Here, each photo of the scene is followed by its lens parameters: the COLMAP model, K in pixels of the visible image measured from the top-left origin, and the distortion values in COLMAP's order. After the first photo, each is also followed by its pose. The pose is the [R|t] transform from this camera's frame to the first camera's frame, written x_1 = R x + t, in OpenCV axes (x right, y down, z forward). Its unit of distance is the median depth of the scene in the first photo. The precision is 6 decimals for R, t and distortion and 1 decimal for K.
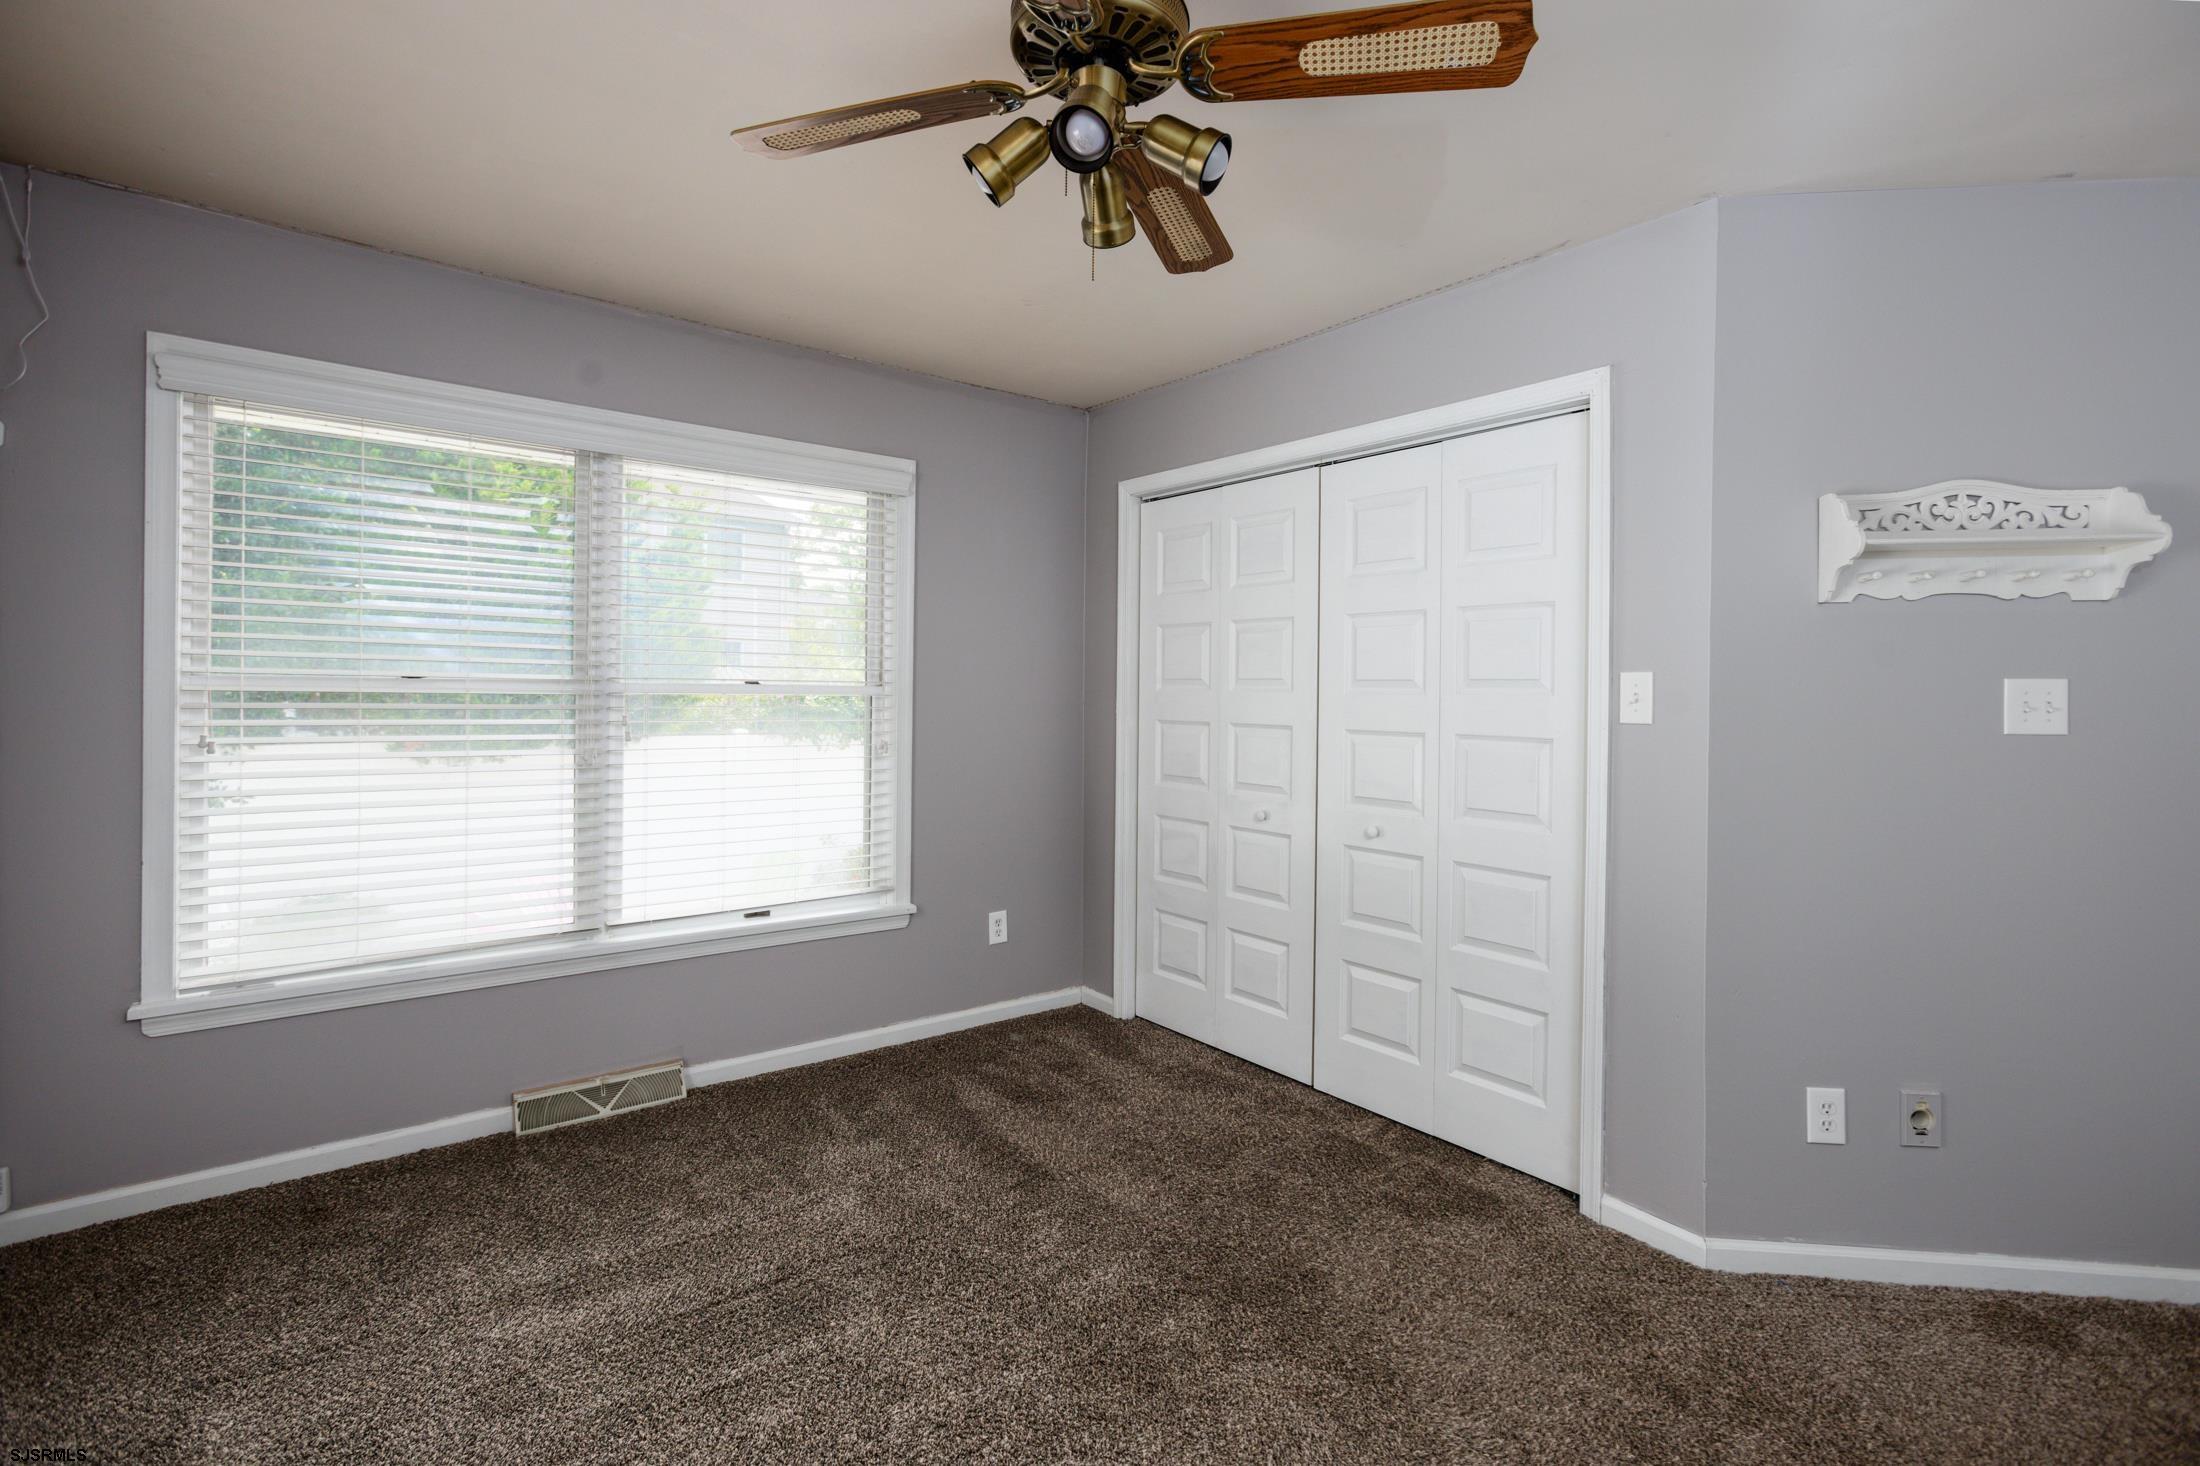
lens RADIAL K [[995.9, 0, 1090.6], [0, 995.9, 694.7], [0, 0, 1]] dist [-0.000675, 0.000070]
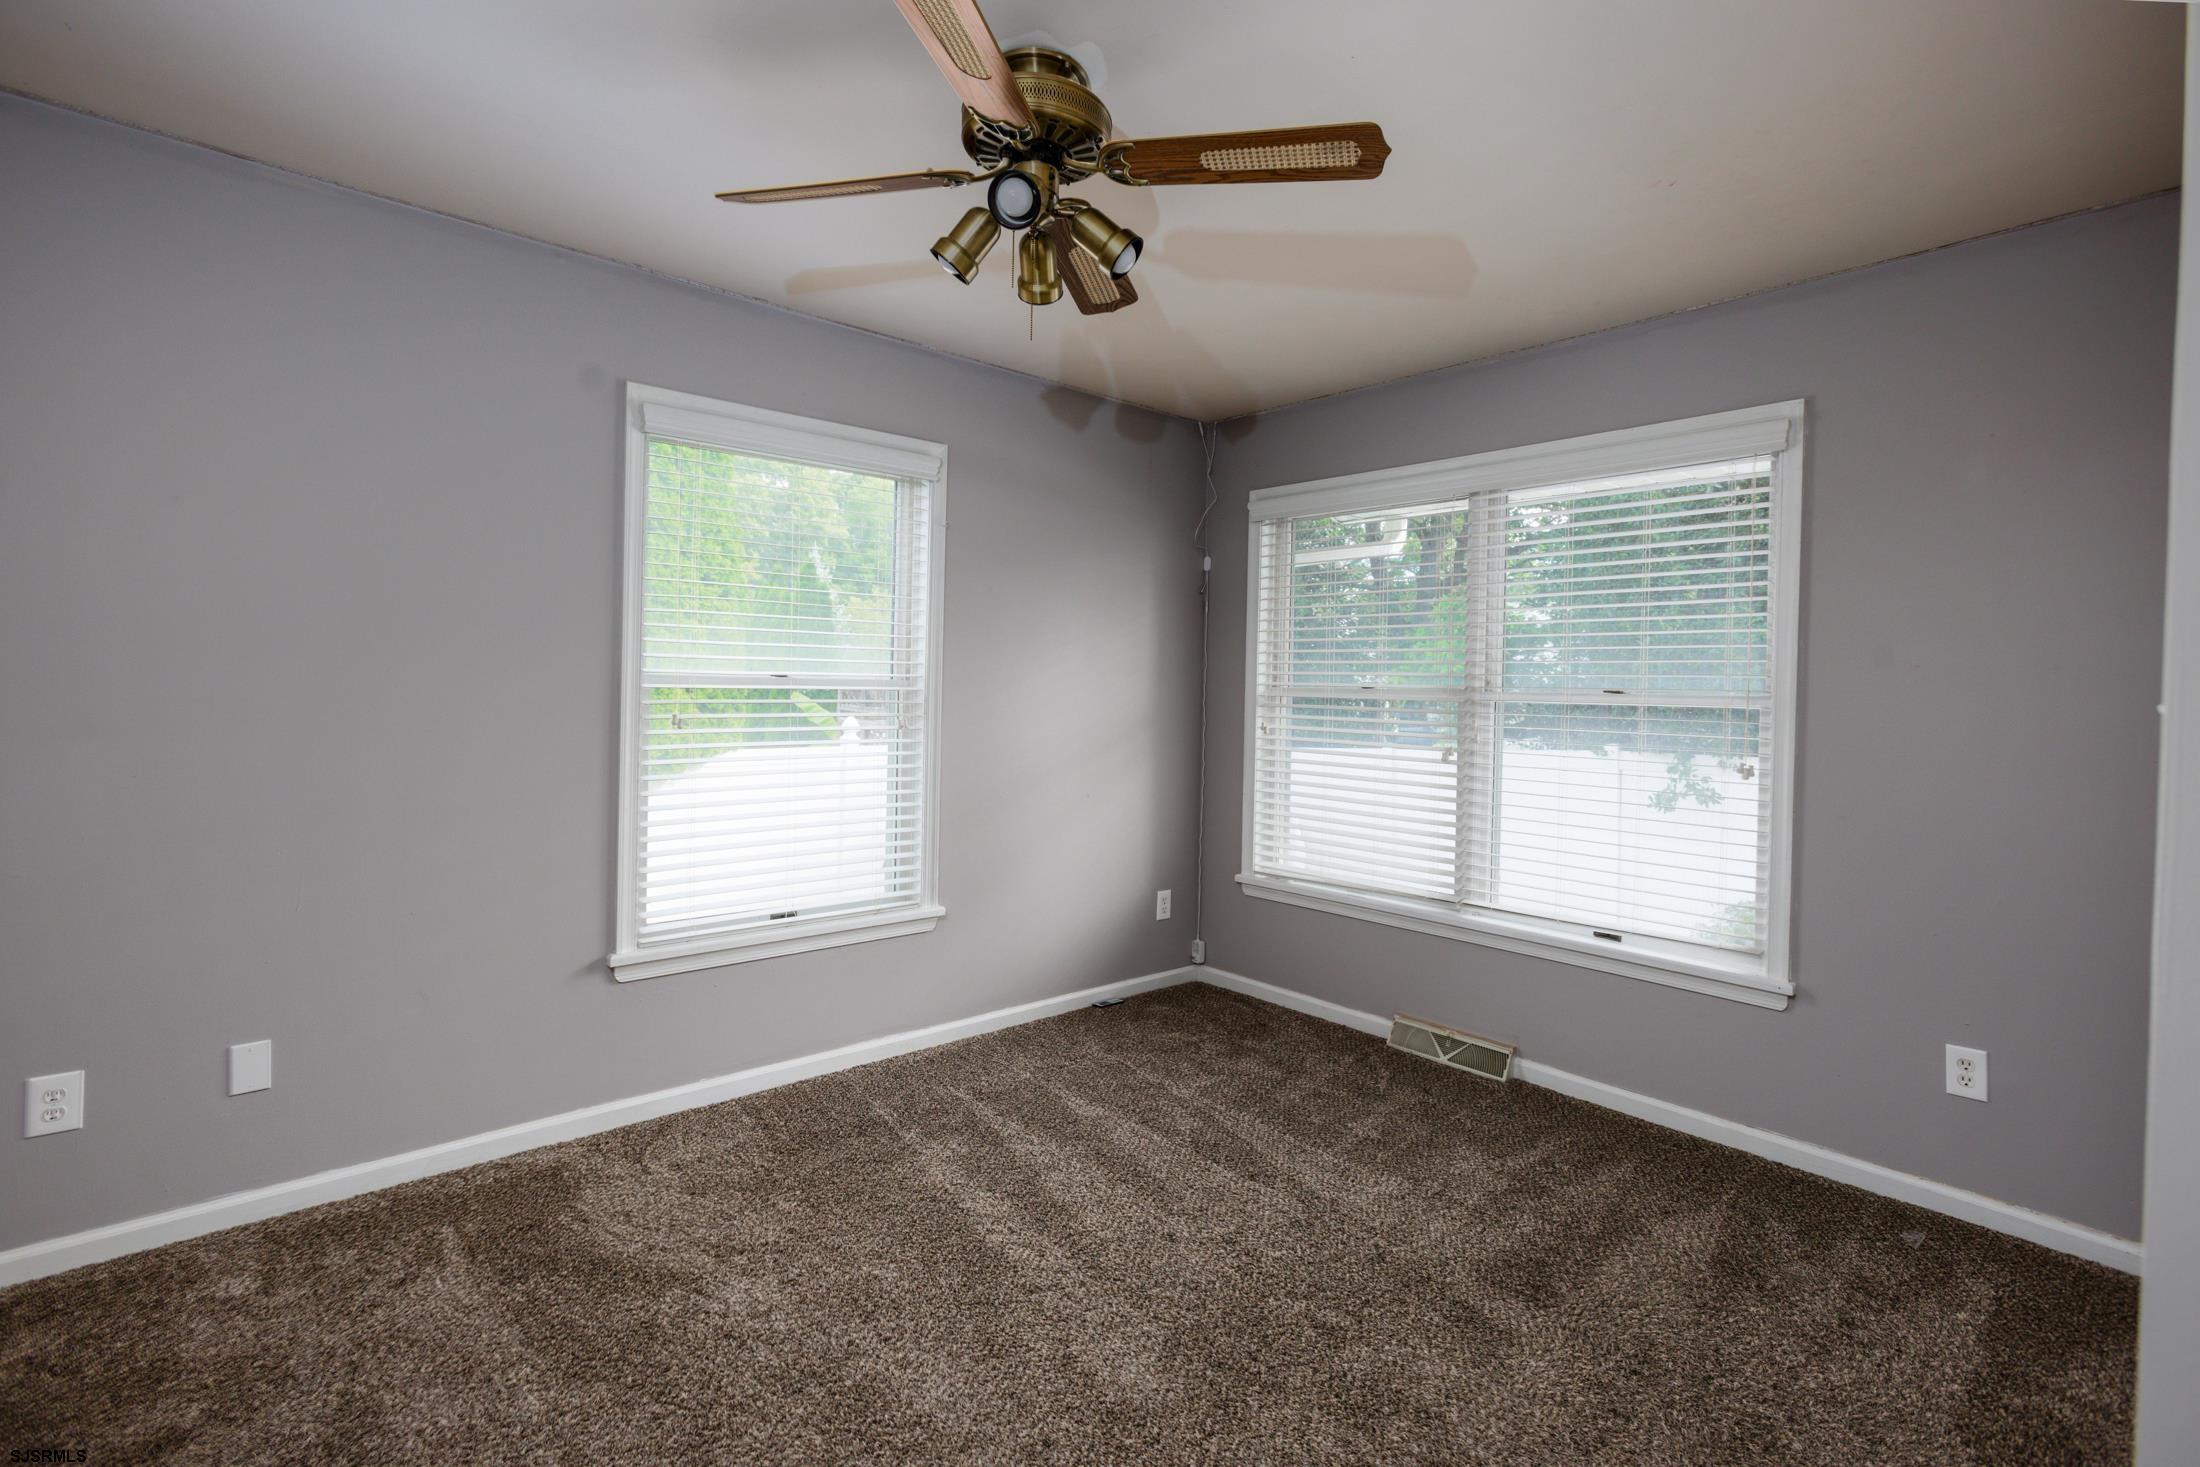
lens RADIAL K [[995.9, 0, 1090.6], [0, 995.9, 695.2], [0, 0, 1]] dist [-0.000675, 0.000070]
pose [[0.055331, -0.002626, -0.998465, 0.671526], [-0.010449, 0.999940, -0.003209, 0.002271], [0.998413, 0.010611, 0.055300, 0.536385]]
